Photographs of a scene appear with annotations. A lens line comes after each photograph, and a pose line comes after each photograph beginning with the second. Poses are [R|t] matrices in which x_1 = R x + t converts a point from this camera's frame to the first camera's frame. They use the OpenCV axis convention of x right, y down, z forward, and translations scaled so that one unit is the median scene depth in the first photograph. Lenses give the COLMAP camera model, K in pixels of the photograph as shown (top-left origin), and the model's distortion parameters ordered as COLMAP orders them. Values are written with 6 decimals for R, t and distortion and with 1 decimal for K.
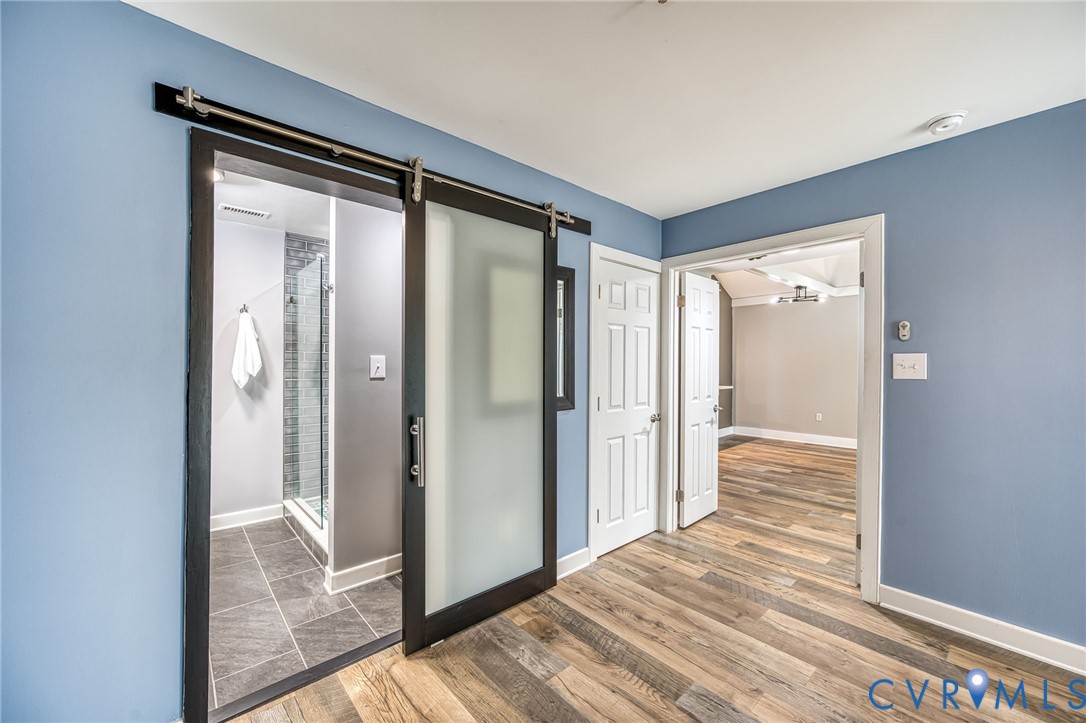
lens RADIAL K [[419.8, 0, 545.8], [0, 419.8, 363.1], [0, 0, 1]] dist [-0.008479, -0.000061]
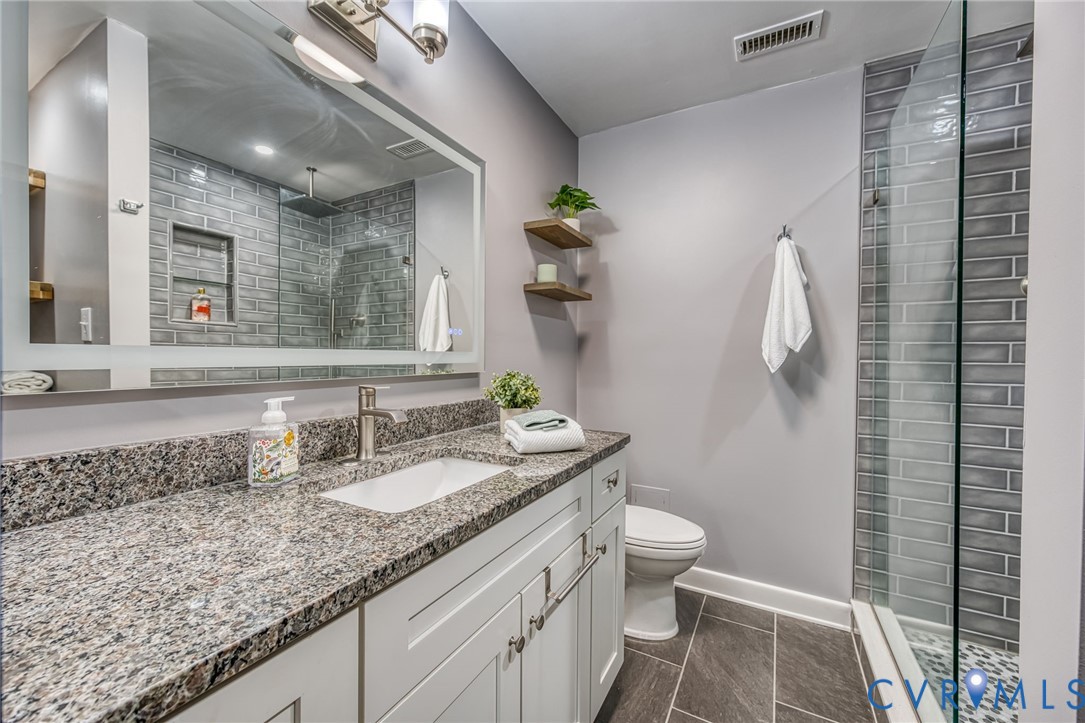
lens RADIAL K [[419.4, 0, 545.3], [0, 419.4, 363.1], [0, 0, 1]] dist [-0.008479, -0.000061]
pose [[0.358716, 0.014834, -0.933329, -0.291302], [-0.002627, 0.999886, 0.014882, 0.034802], [0.933443, -0.002887, 0.358714, 0.467178]]
